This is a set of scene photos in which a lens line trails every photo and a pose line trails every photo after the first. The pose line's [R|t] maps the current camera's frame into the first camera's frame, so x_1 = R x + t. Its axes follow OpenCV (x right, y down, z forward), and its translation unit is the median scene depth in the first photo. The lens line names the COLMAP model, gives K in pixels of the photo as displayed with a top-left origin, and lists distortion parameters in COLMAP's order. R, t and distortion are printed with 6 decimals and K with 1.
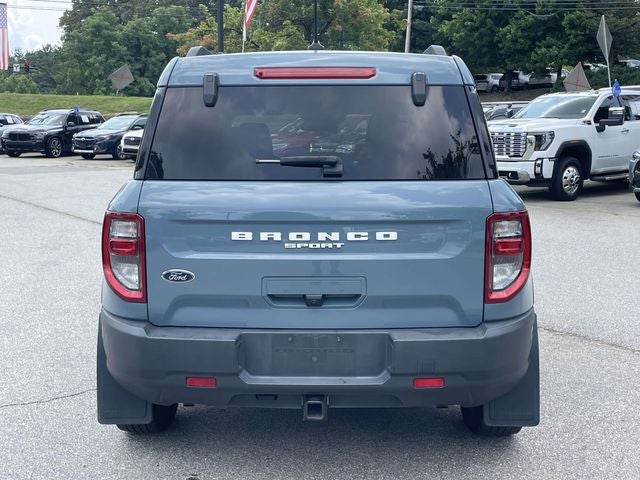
lens RADIAL K [[810.6, 0, 296.4], [0, 810.6, 239.6], [0, 0, 1]] dist [0.005958, 0.043854]
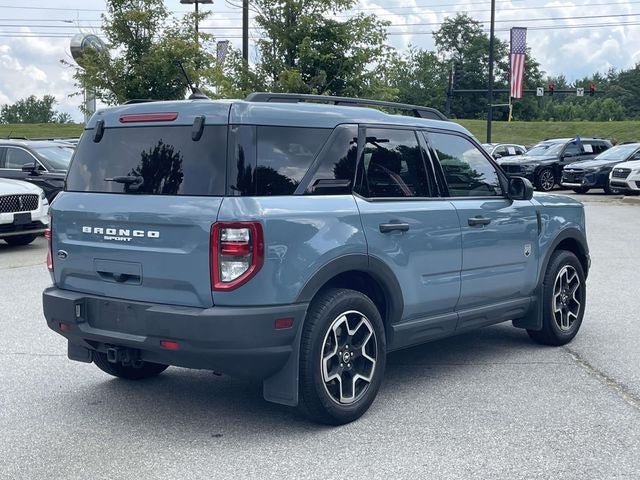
lens RADIAL K [[965.5, 0, 337.0], [0, 965.5, 239.3], [0, 0, 1]] dist [0.154373, 0.045109]
pose [[0.792012, 0.052372, -0.608255, 1.336272], [-0.085665, 0.995990, -0.025788, 0.019334], [0.604466, 0.072530, 0.793322, -0.121770]]
